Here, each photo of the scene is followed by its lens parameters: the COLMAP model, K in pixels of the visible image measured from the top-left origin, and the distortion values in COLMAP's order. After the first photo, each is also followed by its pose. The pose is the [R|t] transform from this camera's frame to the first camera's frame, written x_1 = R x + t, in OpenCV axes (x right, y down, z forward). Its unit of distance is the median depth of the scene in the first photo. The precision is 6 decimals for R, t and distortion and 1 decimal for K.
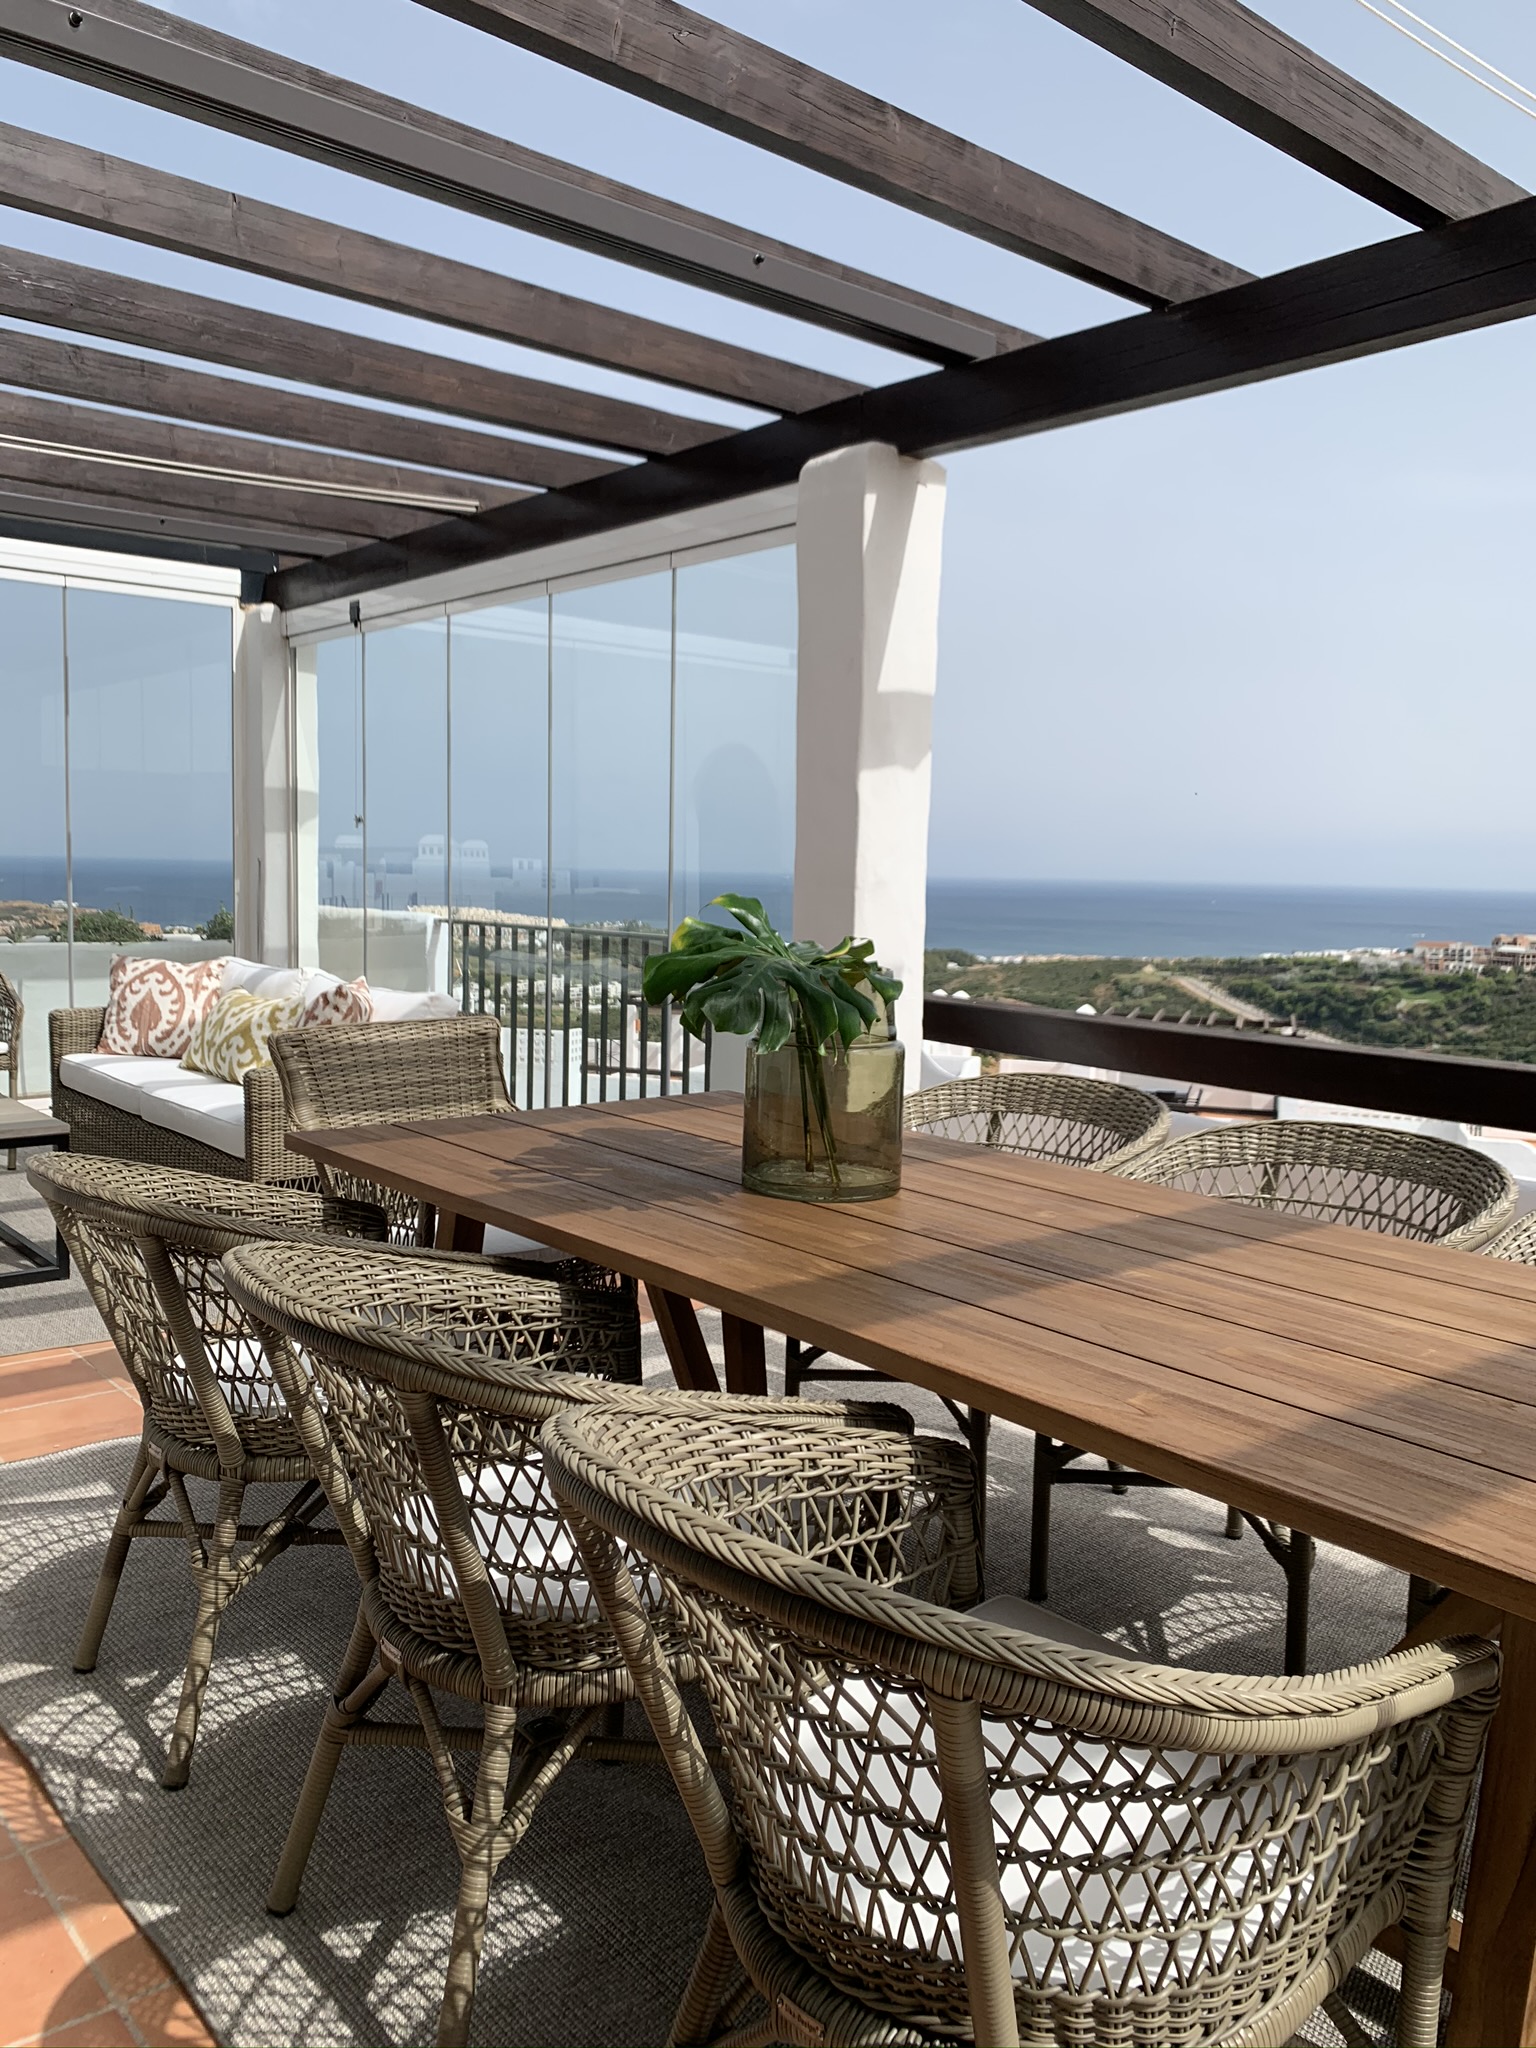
lens RADIAL K [[1544.6, 0, 768.0], [0, 1544.6, 1024.0], [0, 0, 1]] dist [0.103120, -0.150537]
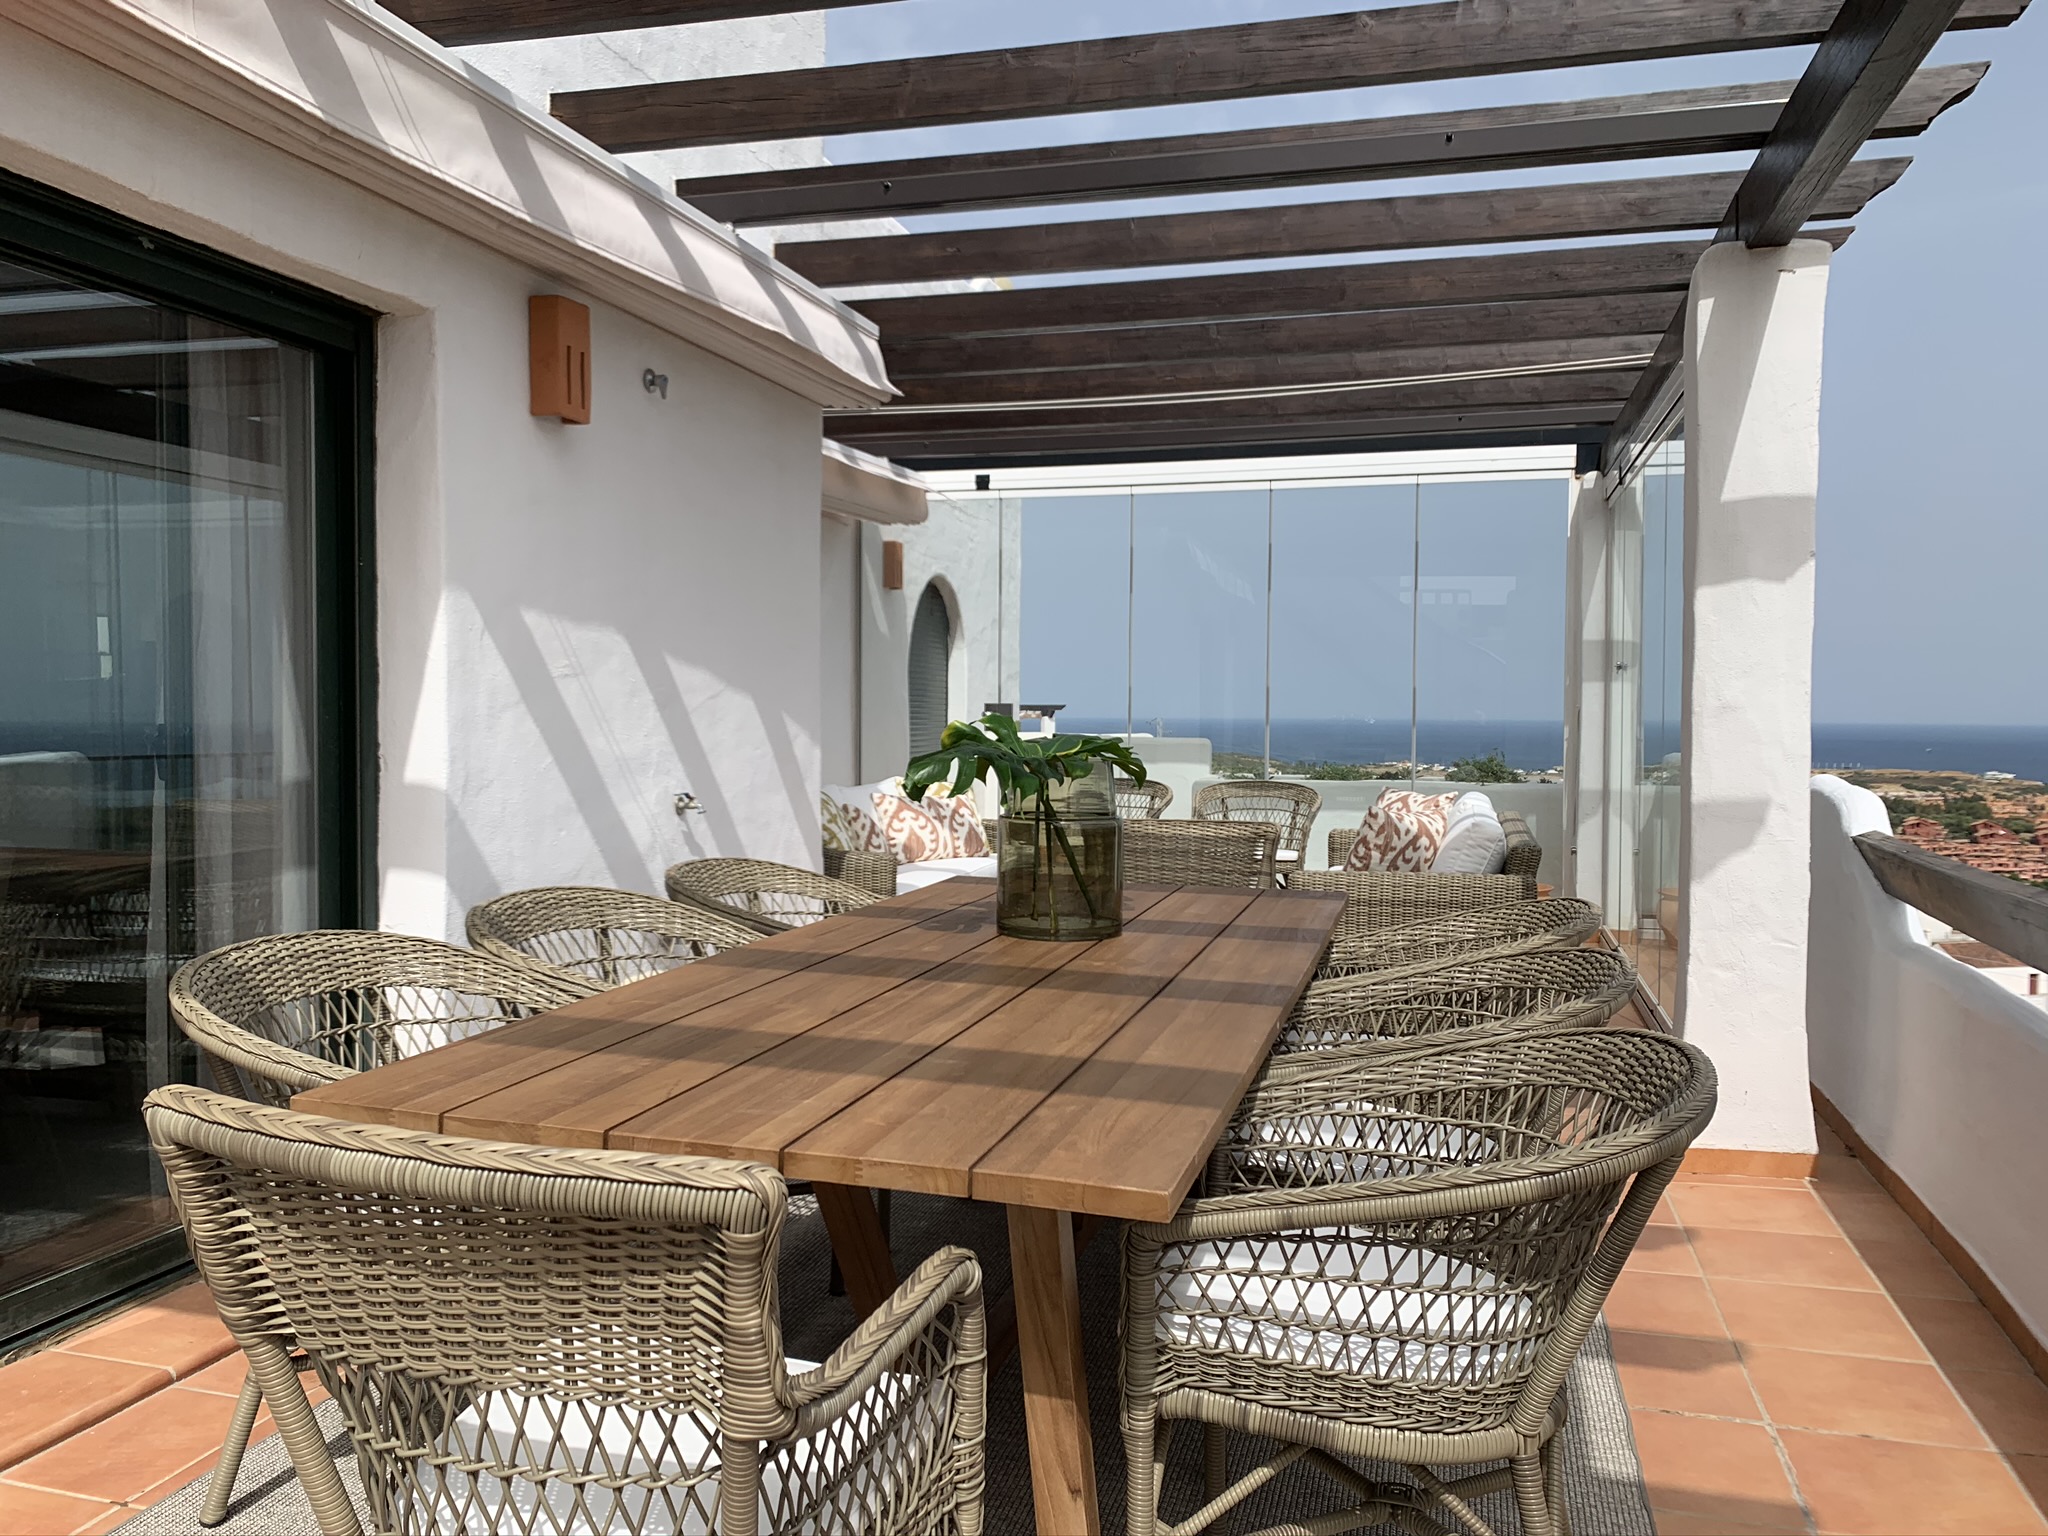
lens RADIAL K [[1544.6, 0, 1024.0], [0, 1544.6, 768.0], [0, 0, 1]] dist [0.103120, -0.150537]
pose [[0.572970, 0.017409, -0.819392, 0.365070], [-0.081980, 0.995978, -0.036165, 0.006663], [0.815466, 0.087895, 0.572092, 0.087303]]
